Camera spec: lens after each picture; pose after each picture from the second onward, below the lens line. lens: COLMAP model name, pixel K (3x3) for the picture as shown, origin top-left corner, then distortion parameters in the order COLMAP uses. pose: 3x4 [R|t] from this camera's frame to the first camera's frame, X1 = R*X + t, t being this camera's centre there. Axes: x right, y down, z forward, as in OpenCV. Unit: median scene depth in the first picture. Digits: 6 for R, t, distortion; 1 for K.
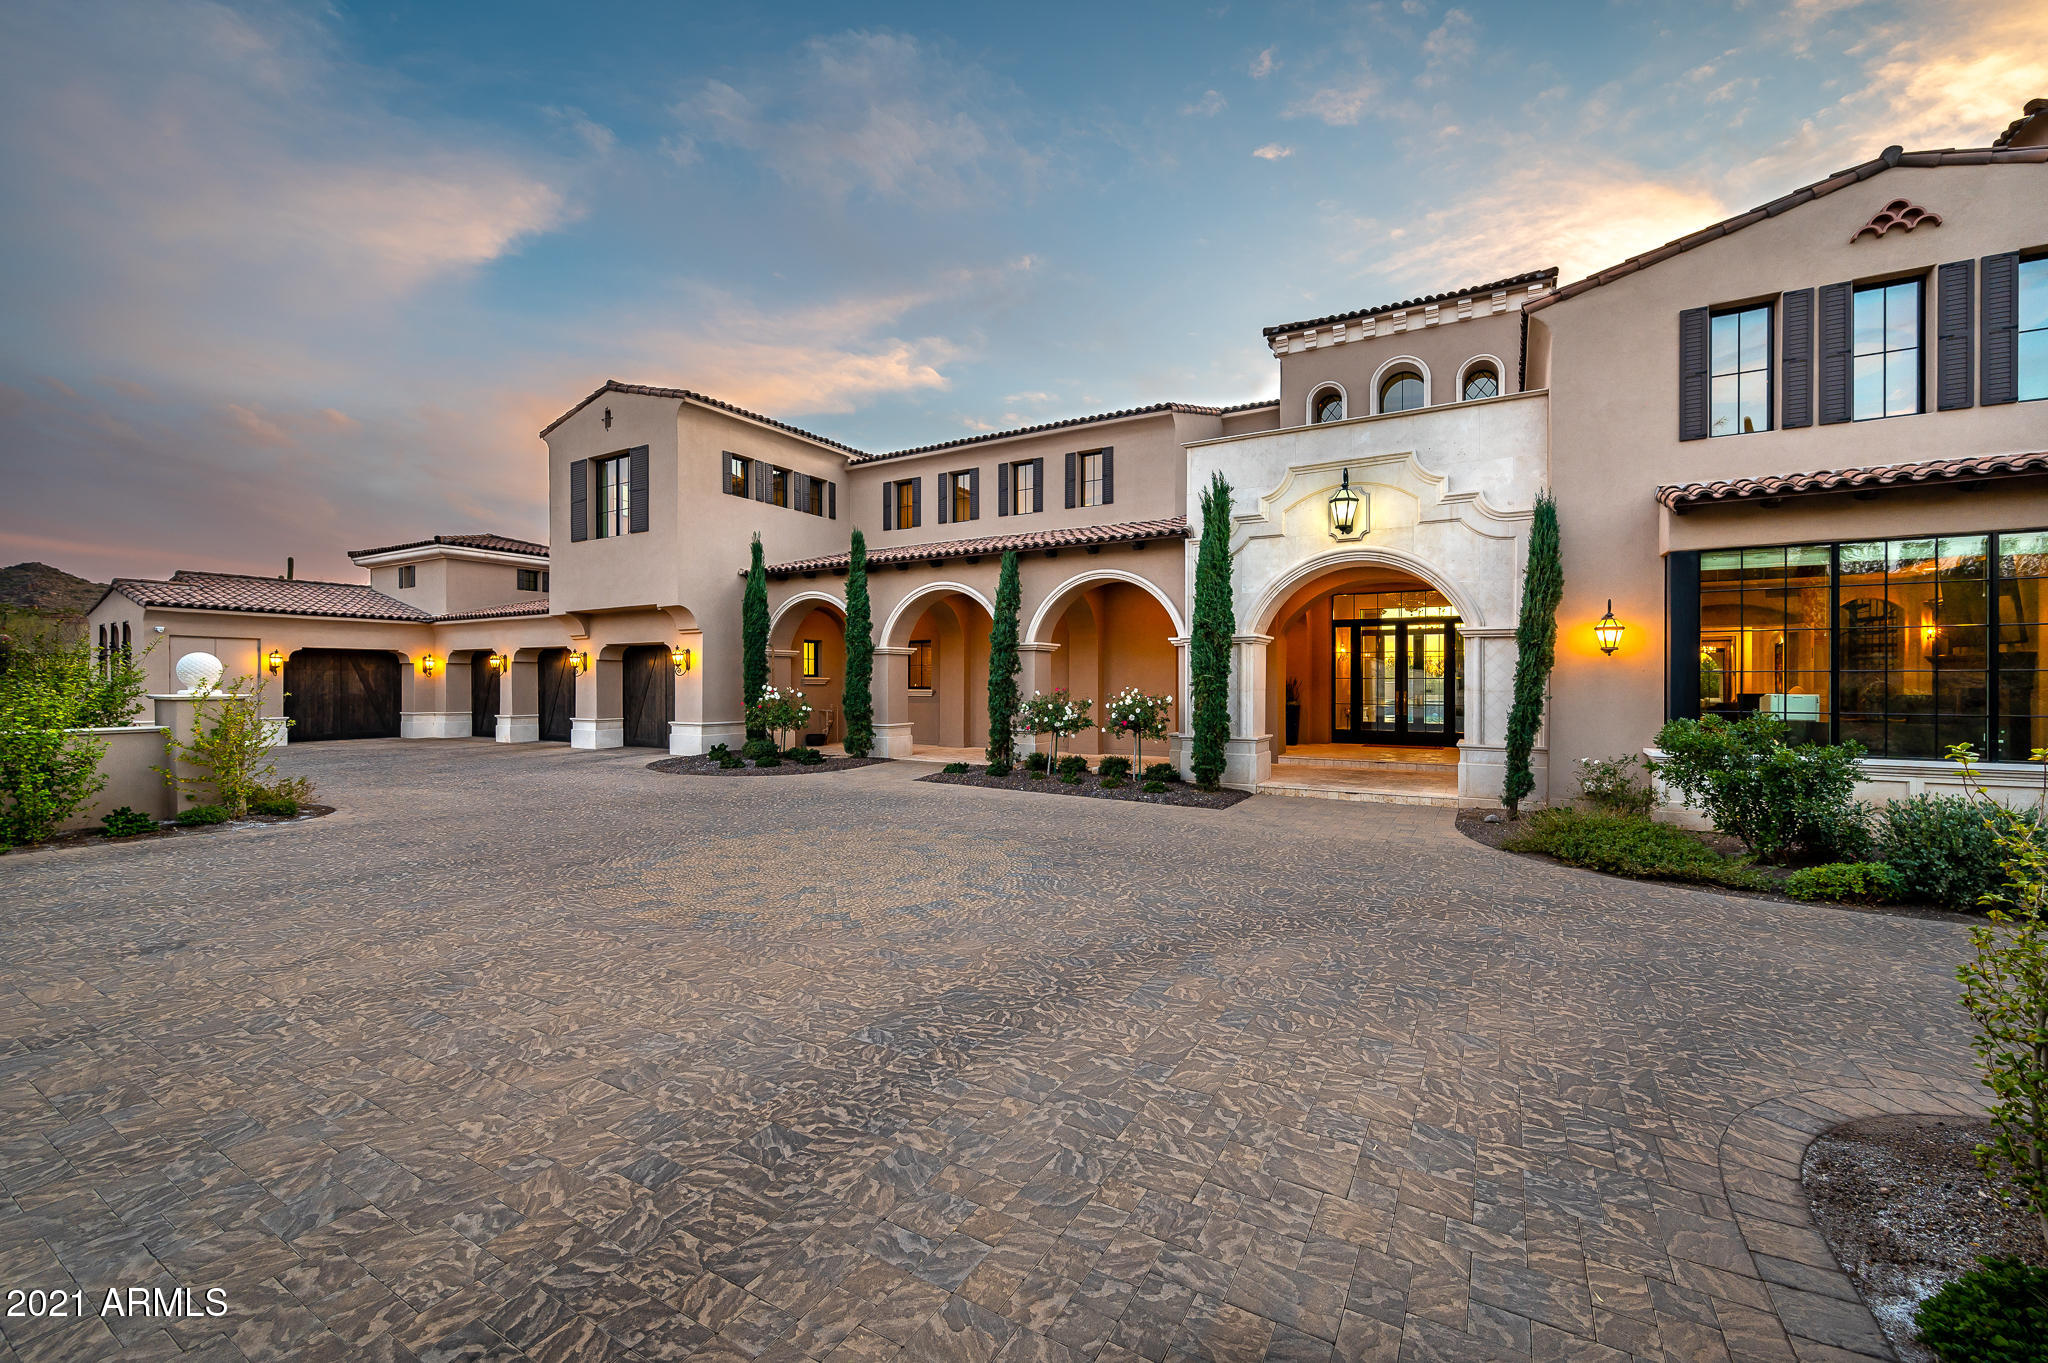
lens RADIAL K [[825.7, 0, 1019.6], [0, 825.7, 687.5], [0, 0, 1]] dist [0.008015, -0.001078]
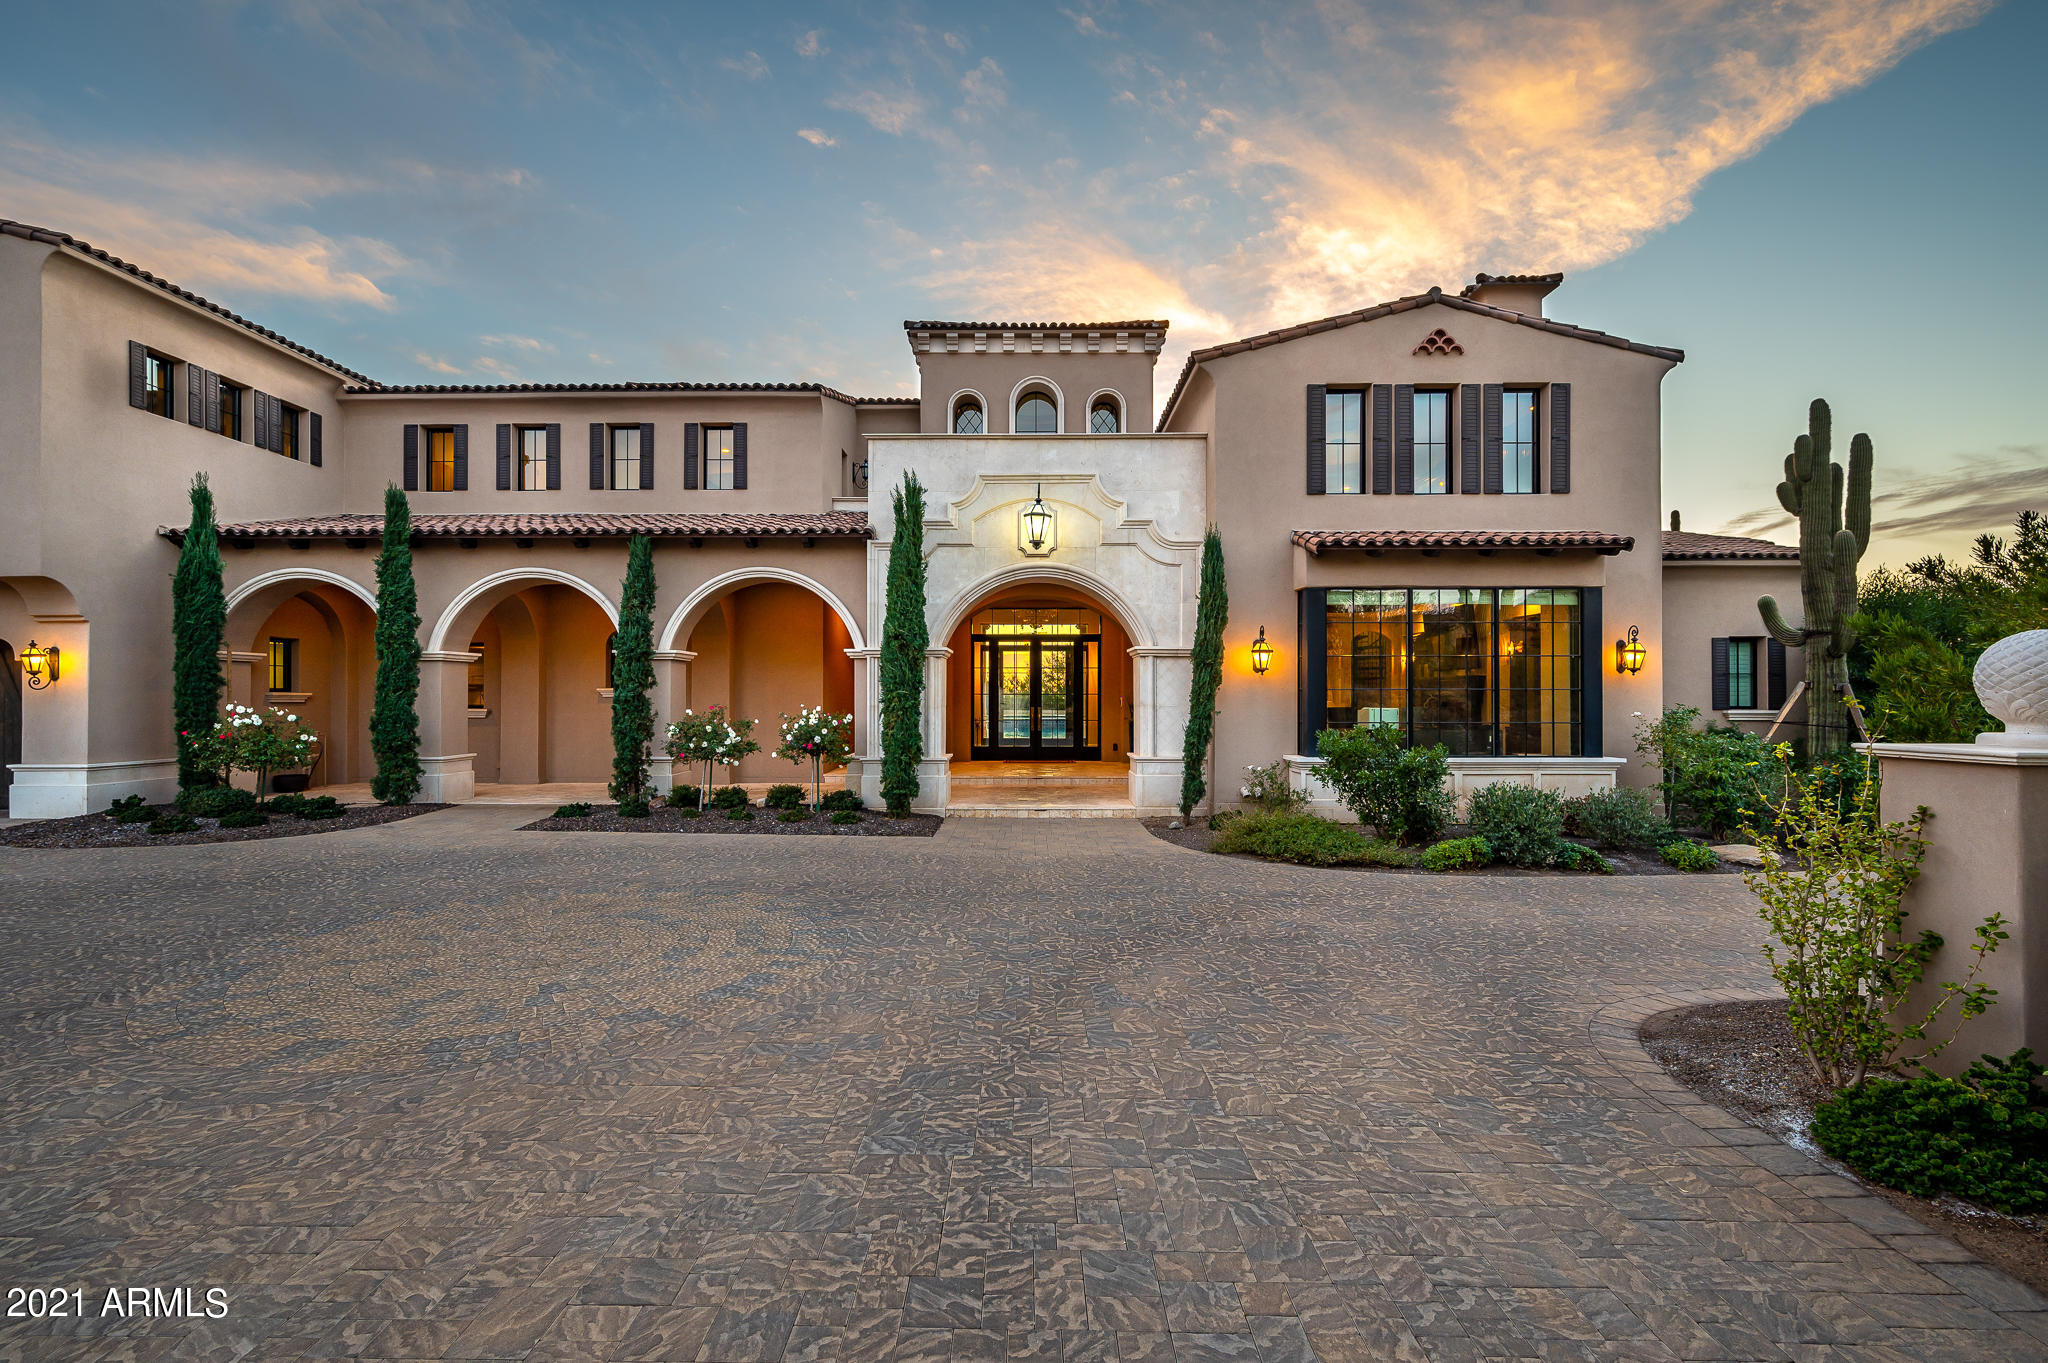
lens RADIAL K [[923.9, 0, 1018.8], [0, 923.9, 672.5], [0, 0, 1]] dist [0.001052, 0.003758]
pose [[0.866736, 0.013791, 0.498577, -0.177638], [0.004810, 0.999340, -0.036004, 0.002181], [-0.498745, 0.033604, 0.866097, 0.057342]]
